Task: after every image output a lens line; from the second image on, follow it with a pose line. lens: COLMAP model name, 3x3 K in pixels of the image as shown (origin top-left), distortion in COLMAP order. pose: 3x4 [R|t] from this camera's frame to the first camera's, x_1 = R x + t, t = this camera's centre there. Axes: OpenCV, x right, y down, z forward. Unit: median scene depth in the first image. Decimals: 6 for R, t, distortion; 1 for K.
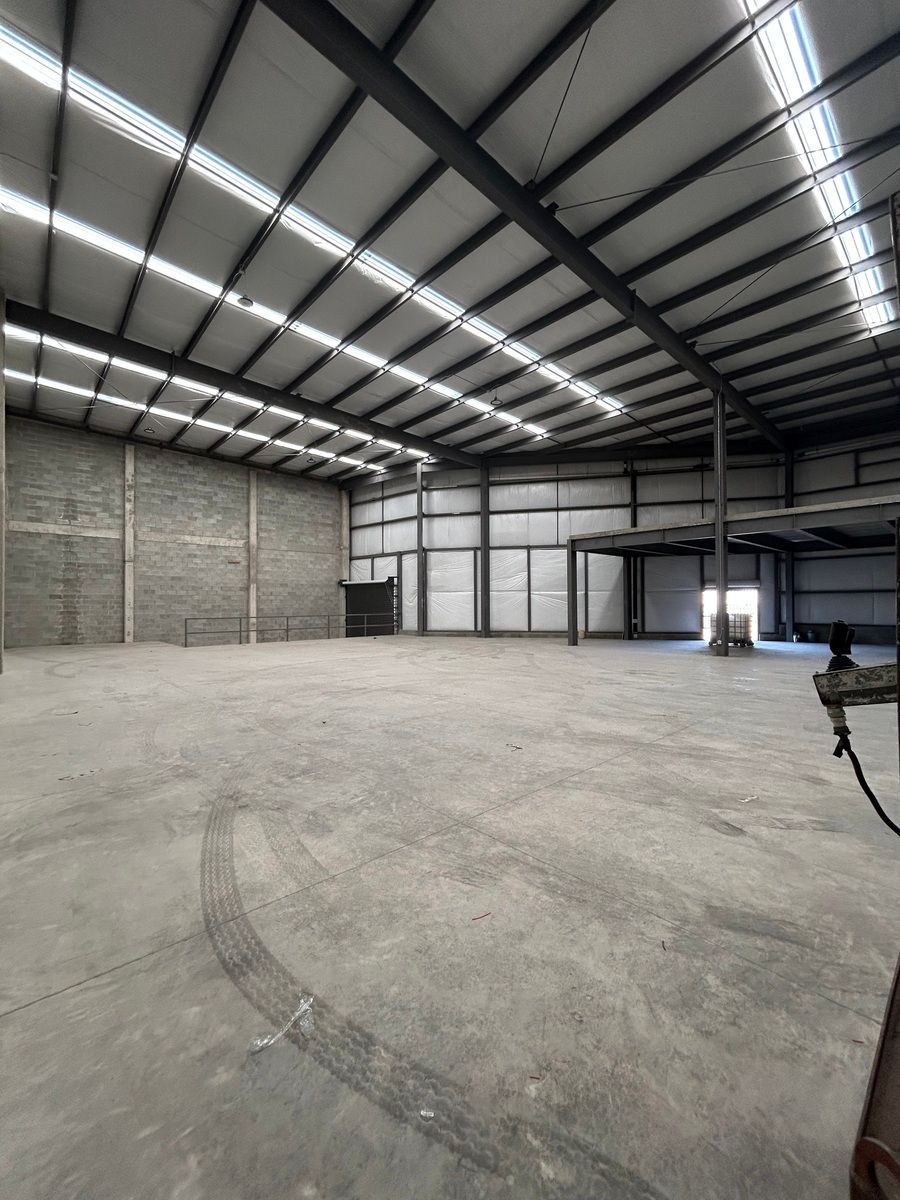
lens RADIAL K [[486.7, 0, 451.0], [0, 486.7, 596.2], [0, 0, 1]] dist [-0.002337, 0.000678]
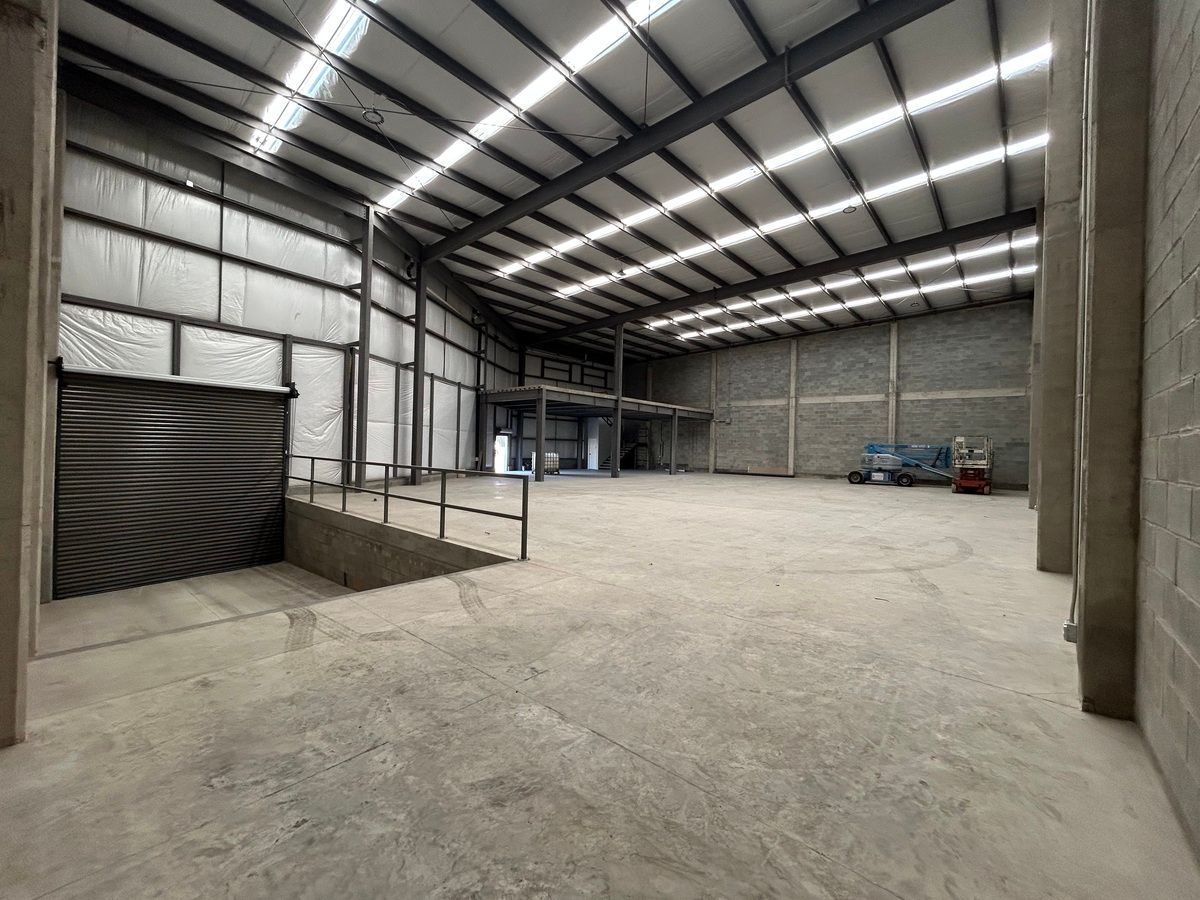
lens RADIAL K [[490.9, 0, 597.3], [0, 490.9, 447.0], [0, 0, 1]] dist [0.001712, 0.001268]
pose [[-0.110531, 0.005339, 0.993858, -0.730198], [-0.042501, 0.999045, -0.010094, 0.021090], [-0.992963, -0.043356, -0.110199, 0.800149]]
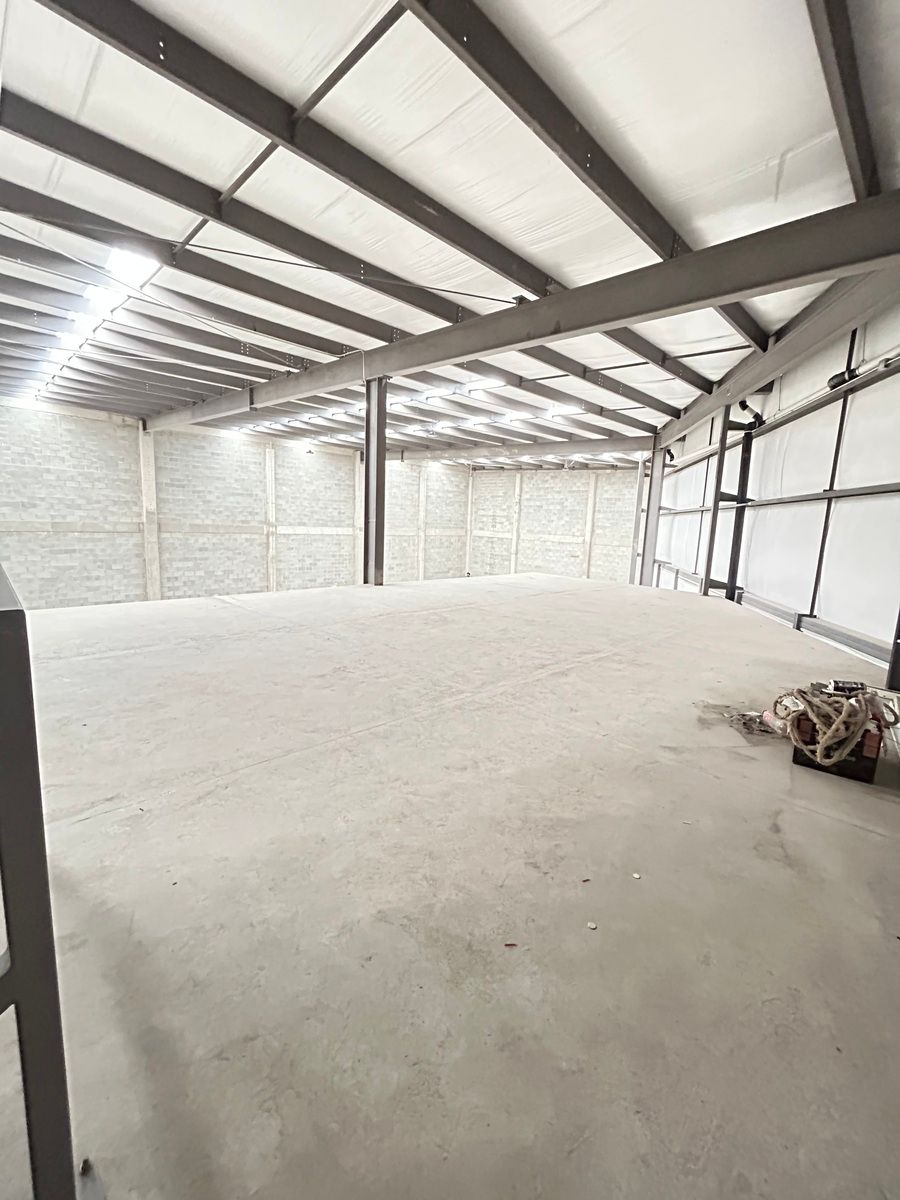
lens RADIAL K [[486.7, 0, 451.0], [0, 486.7, 596.2], [0, 0, 1]] dist [-0.002337, 0.000678]
pose [[0.032539, 0.161425, -0.986348, 0.765234], [-0.024422, 0.986705, 0.160677, -0.164346], [0.999172, 0.018860, 0.036048, 0.693199]]
